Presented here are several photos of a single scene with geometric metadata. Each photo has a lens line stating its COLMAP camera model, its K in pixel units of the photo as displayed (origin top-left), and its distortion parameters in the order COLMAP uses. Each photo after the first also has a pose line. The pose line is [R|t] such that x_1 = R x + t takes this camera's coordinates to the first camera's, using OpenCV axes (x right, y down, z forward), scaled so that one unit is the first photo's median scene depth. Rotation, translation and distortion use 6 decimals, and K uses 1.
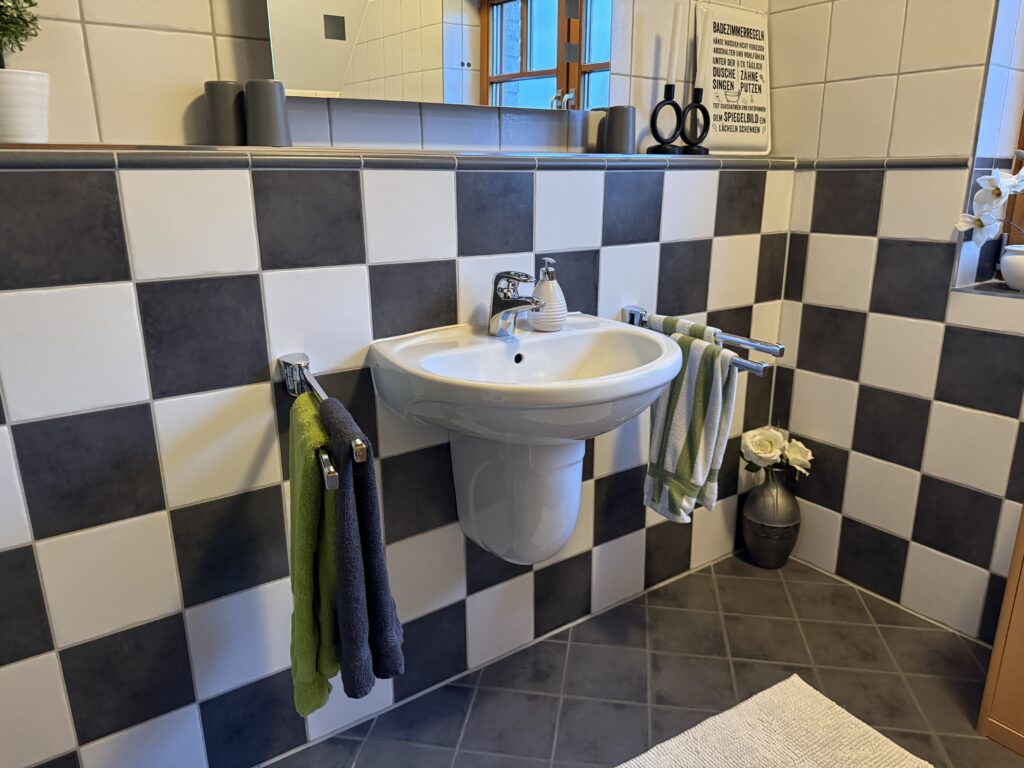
lens RADIAL K [[730.7, 0, 512.0], [0, 730.7, 384.0], [0, 0, 1]] dist [0.114760, -0.207580]
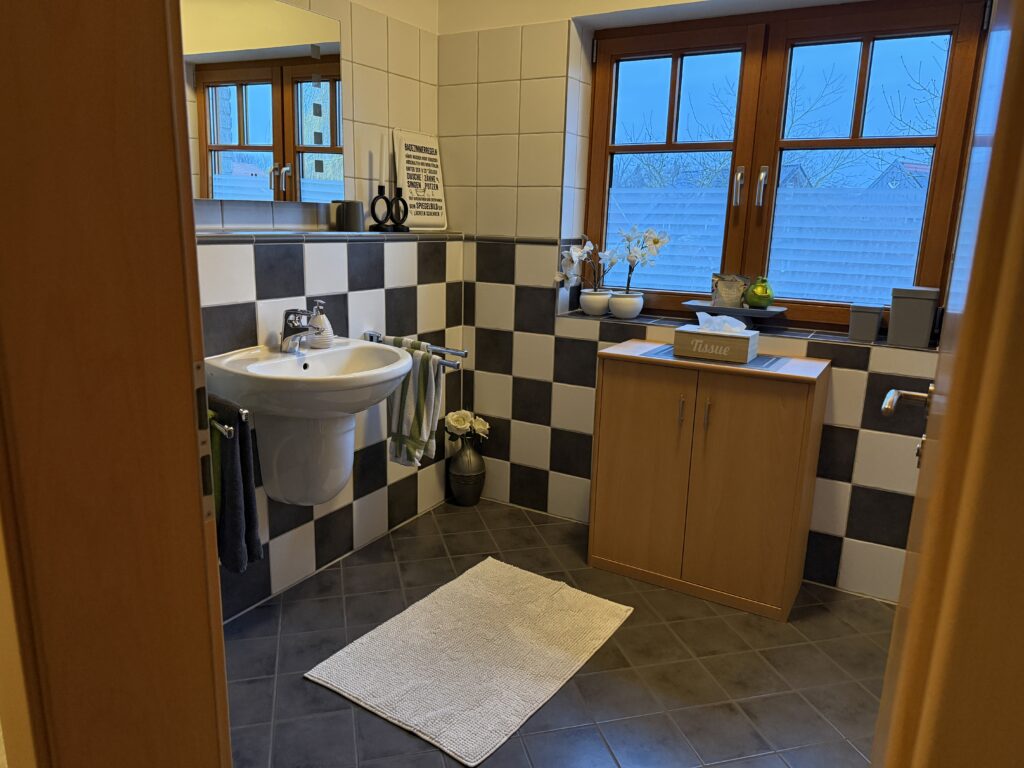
lens RADIAL K [[730.7, 0, 512.0], [0, 730.7, 384.0], [0, 0, 1]] dist [0.114760, -0.207580]
pose [[0.911638, -0.063382, 0.406078, -0.176848], [0.082731, 0.996113, -0.030252, 0.066137], [-0.402582, 0.061174, 0.913338, -0.447039]]
